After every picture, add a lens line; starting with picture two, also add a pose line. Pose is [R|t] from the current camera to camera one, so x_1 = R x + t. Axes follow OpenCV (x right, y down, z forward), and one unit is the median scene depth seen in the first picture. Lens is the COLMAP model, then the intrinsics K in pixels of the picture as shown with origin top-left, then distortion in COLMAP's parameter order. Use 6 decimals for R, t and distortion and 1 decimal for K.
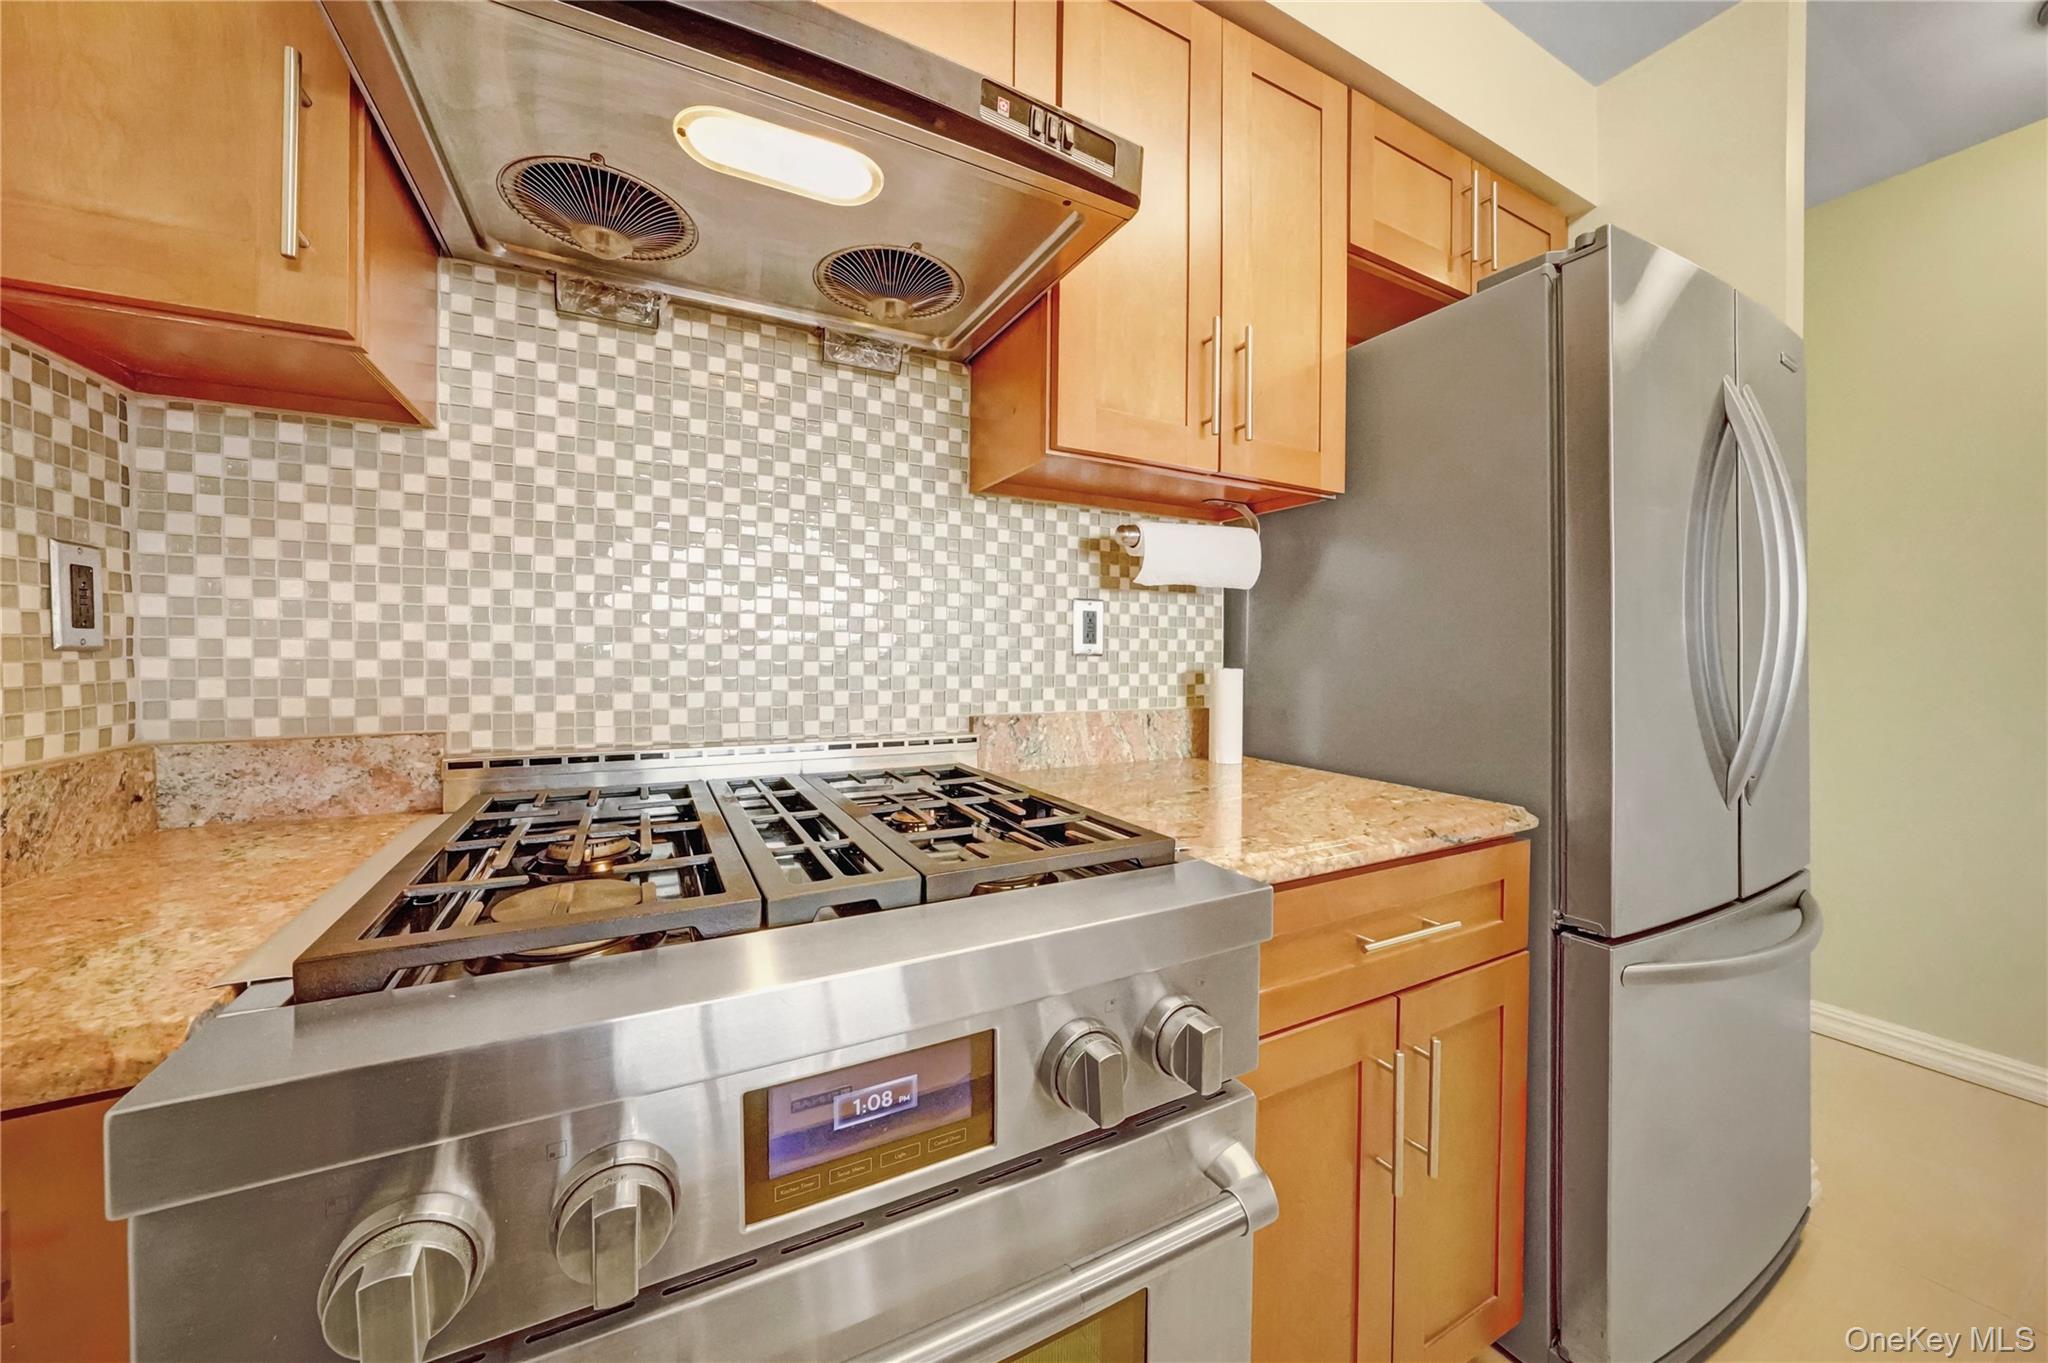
lens RADIAL K [[701.4, 0, 1062.9], [0, 701.4, 661.1], [0, 0, 1]] dist [-0.018074, 0.000134]
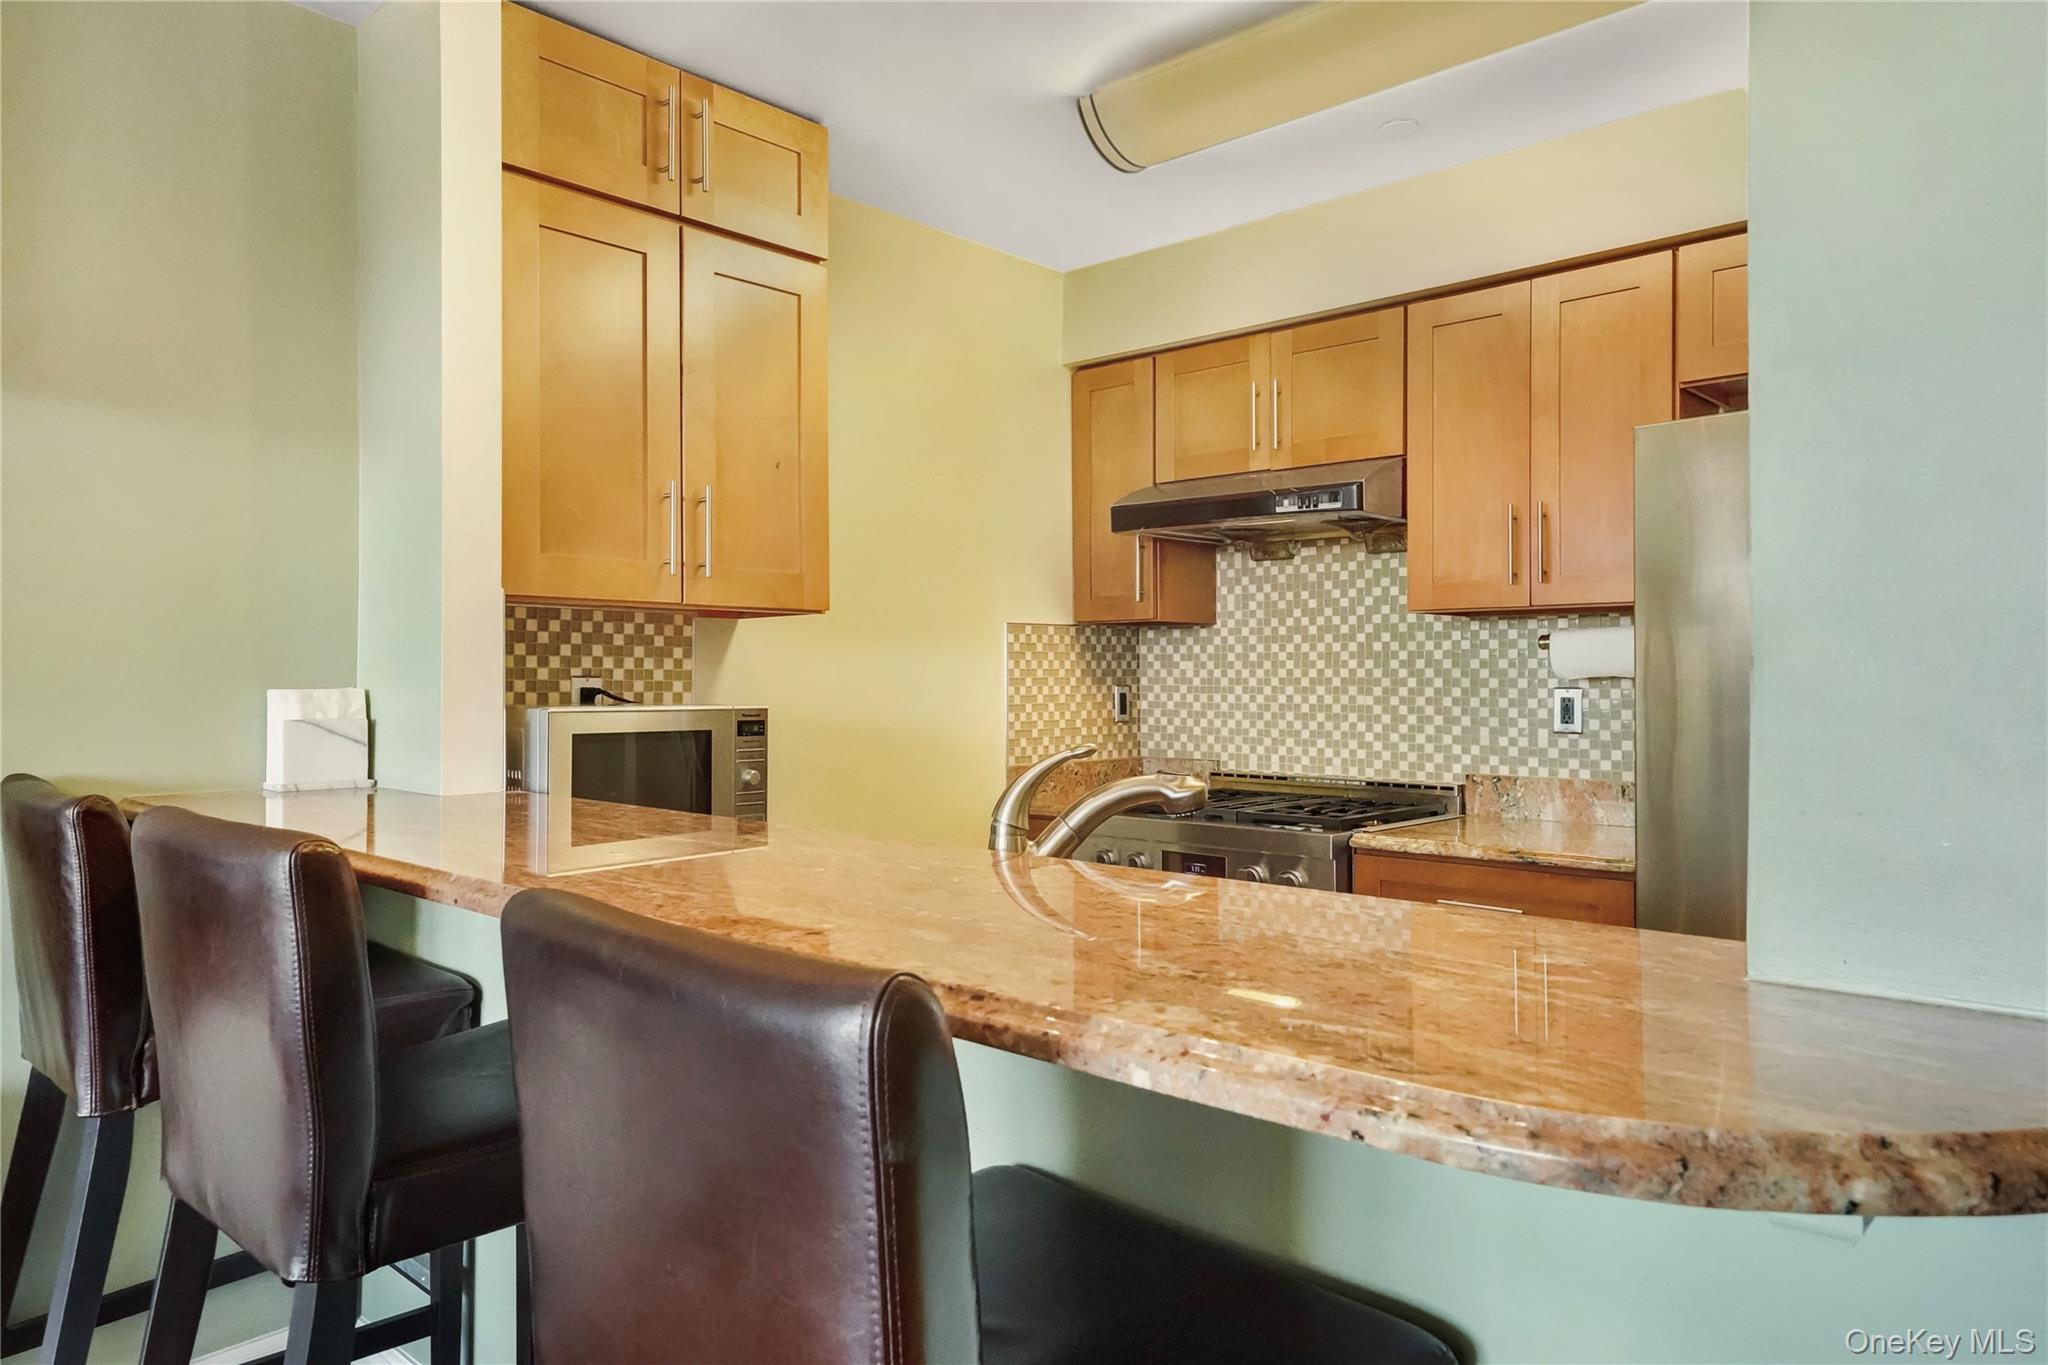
lens RADIAL K [[1409.0, 0, 890.6], [0, 1409.0, 721.0], [0, 0, 1]] dist [-0.001542, -0.000270]
pose [[0.272397, 0.019445, -0.961989, 2.996526], [-0.012289, 0.999785, 0.016730, -0.080934], [0.962107, 0.007265, 0.272577, -1.178089]]
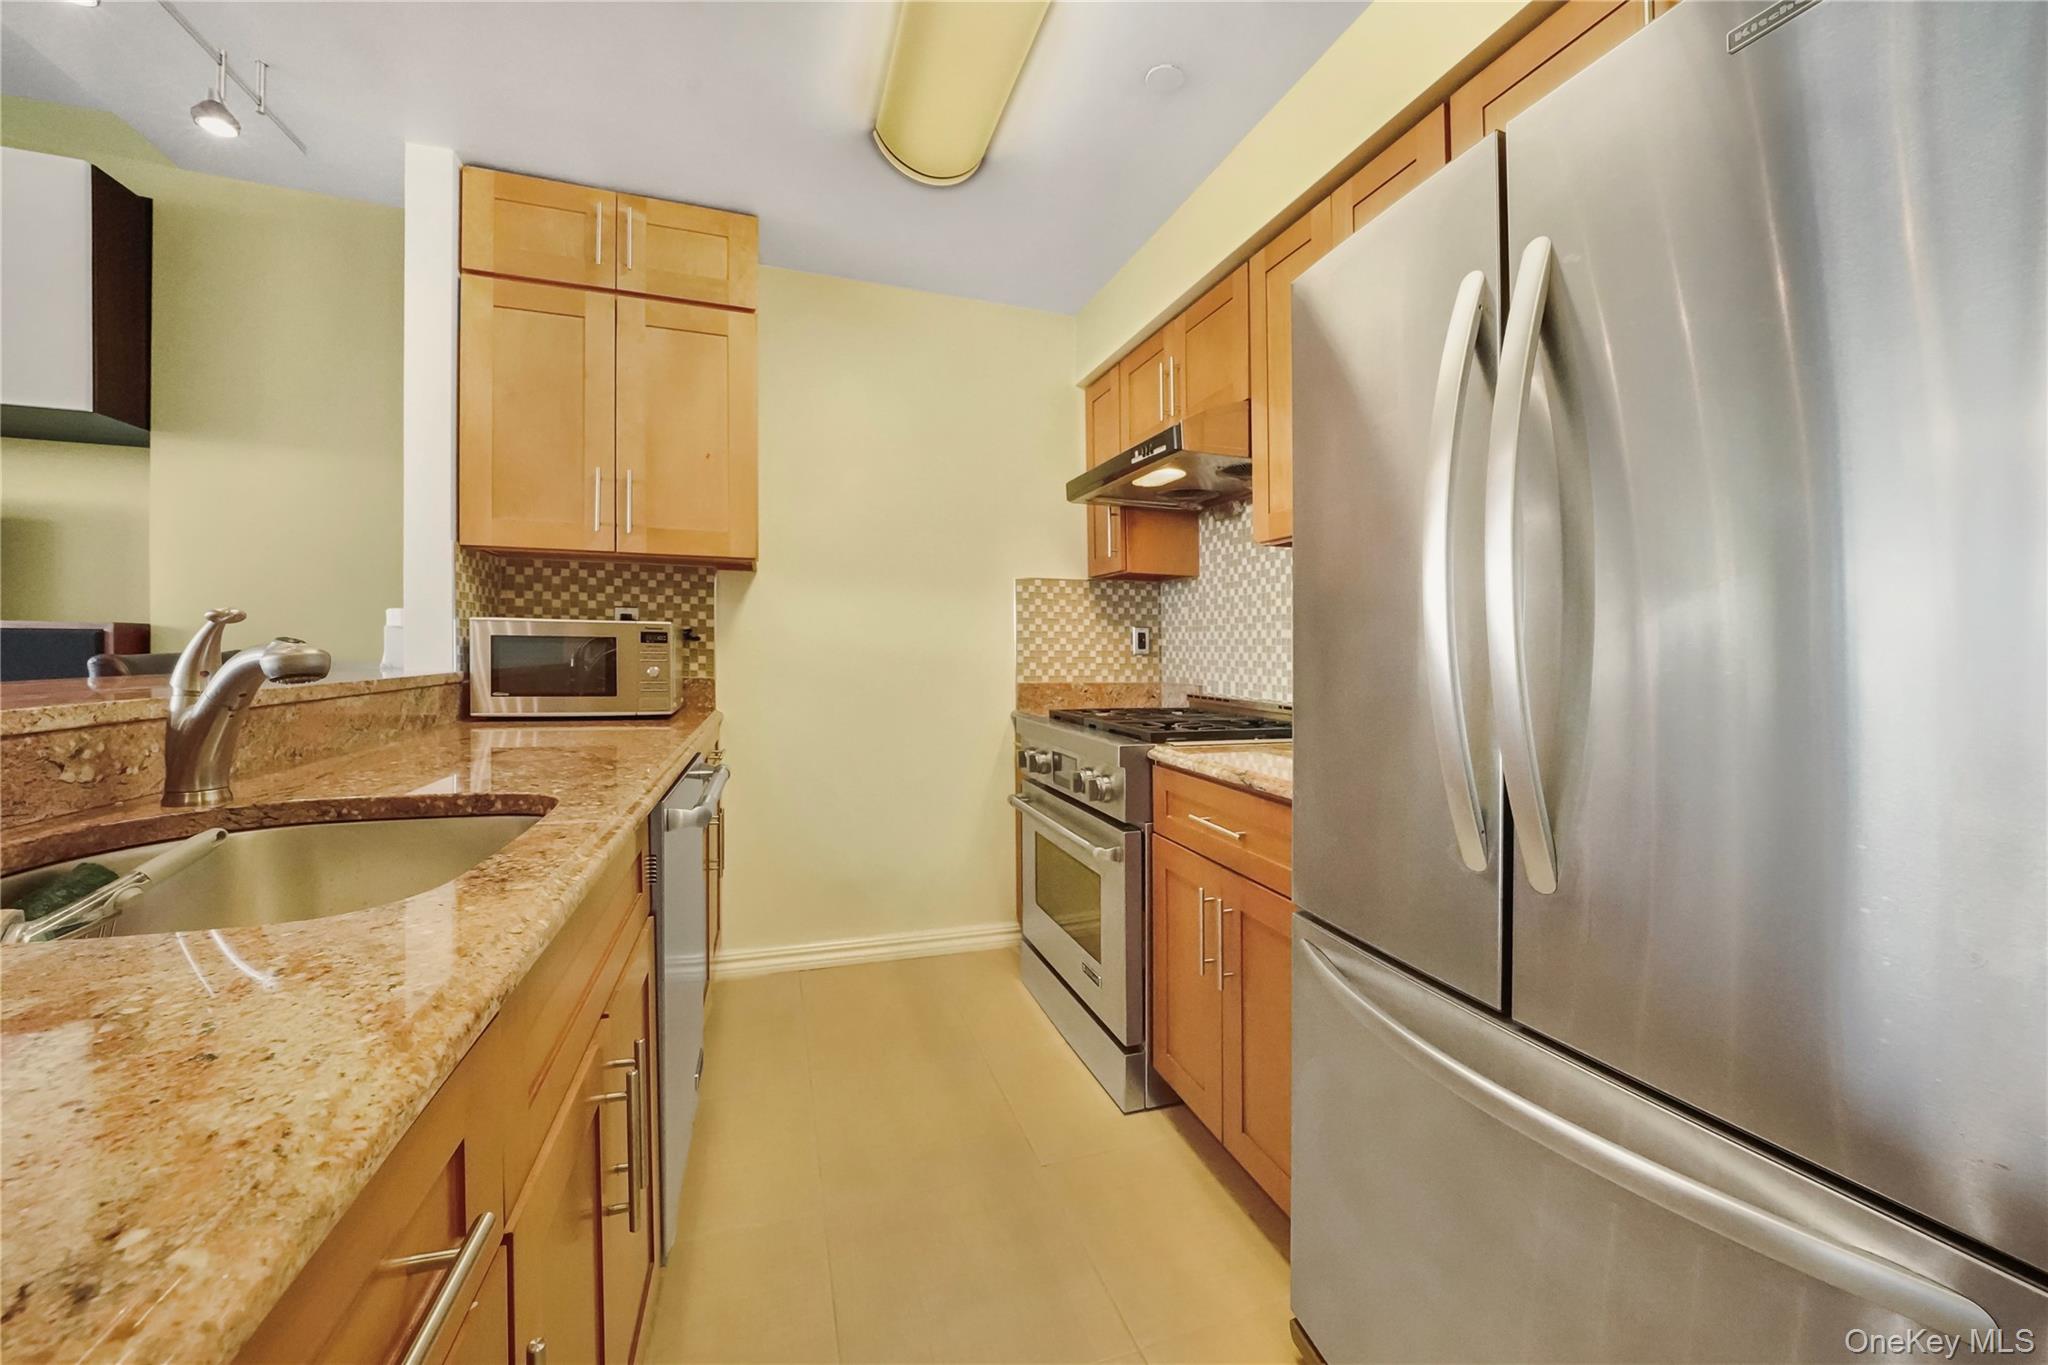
lens RADIAL K [[746.9, 0, 975.0], [0, 746.9, 652.9], [0, 0, 1]] dist [-0.020234, 0.005857]
pose [[-0.211365, -0.007588, -0.977378, 2.075574], [-0.030696, 0.999528, -0.001122, 0.004433], [0.976925, 0.029764, -0.211498, 0.710239]]
